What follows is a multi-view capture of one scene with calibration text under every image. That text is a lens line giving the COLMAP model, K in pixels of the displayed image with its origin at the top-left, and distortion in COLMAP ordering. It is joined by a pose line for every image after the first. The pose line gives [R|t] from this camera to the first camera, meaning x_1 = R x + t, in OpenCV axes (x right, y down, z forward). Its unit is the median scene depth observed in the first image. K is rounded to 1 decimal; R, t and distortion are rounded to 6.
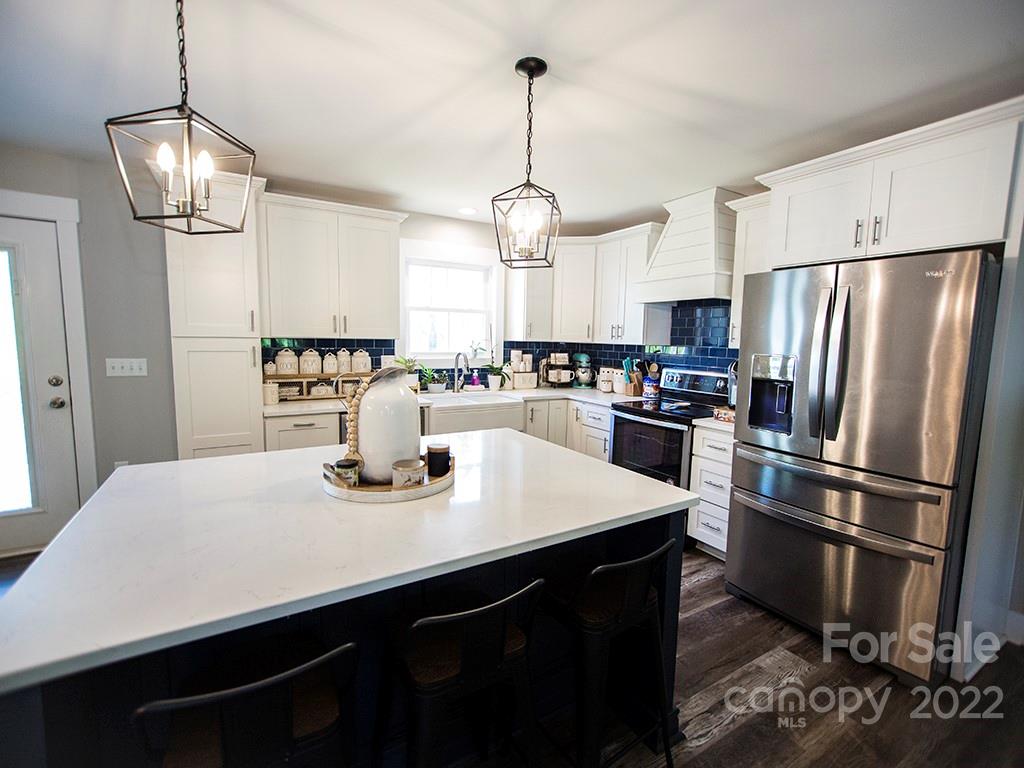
lens RADIAL K [[459.7, 0, 519.1], [0, 459.7, 384.2], [0, 0, 1]] dist [0.002423, 0.000341]
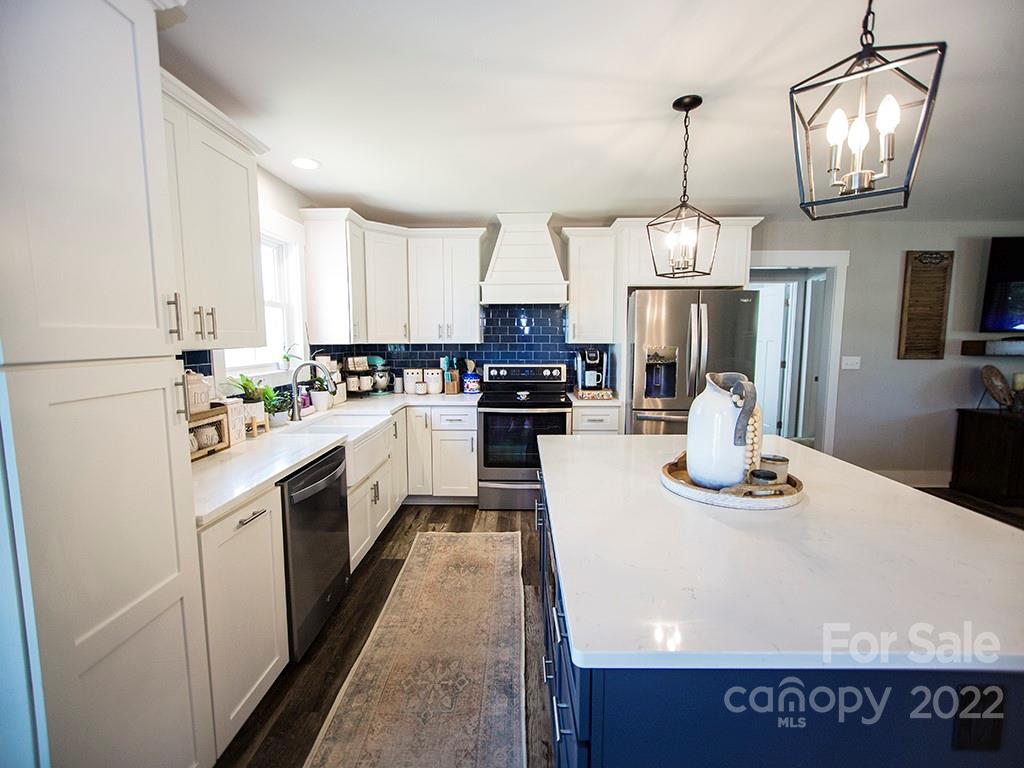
lens RADIAL K [[459.7, 0, 519.1], [0, 459.7, 384.2], [0, 0, 1]] dist [0.002423, 0.000341]
pose [[0.522903, -0.107908, 0.845535, -0.523322], [0.102705, 0.992704, 0.063174, -0.044329], [-0.846182, 0.053806, 0.530170, 0.329396]]
